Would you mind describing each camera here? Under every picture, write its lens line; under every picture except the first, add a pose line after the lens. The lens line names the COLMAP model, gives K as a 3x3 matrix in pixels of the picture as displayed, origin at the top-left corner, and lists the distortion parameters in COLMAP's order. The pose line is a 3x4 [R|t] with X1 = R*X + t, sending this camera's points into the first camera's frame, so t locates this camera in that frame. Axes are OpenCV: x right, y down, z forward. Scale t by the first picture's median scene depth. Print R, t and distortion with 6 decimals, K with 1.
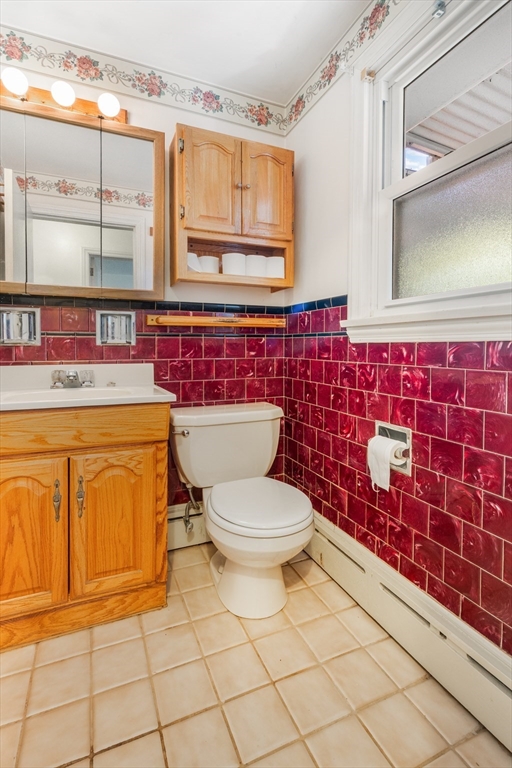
lens RADIAL K [[330.1, 0, 247.0], [0, 330.1, 358.2], [0, 0, 1]] dist [0.003110, -0.000457]
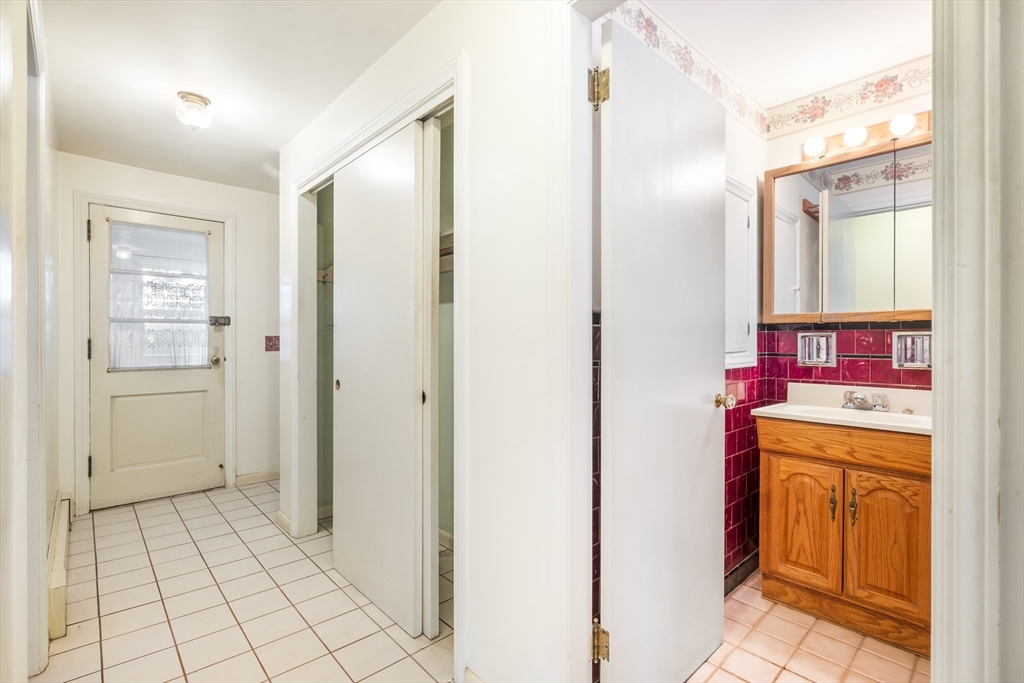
lens RADIAL K [[469.9, 0, 512.7], [0, 469.9, 345.6], [0, 0, 1]] dist [-0.011286, 0.000804]
pose [[0.286418, -0.001095, -0.958104, 0.673071], [-0.022614, 0.999713, -0.007902, -0.089628], [0.957838, 0.023930, 0.286311, -0.567703]]
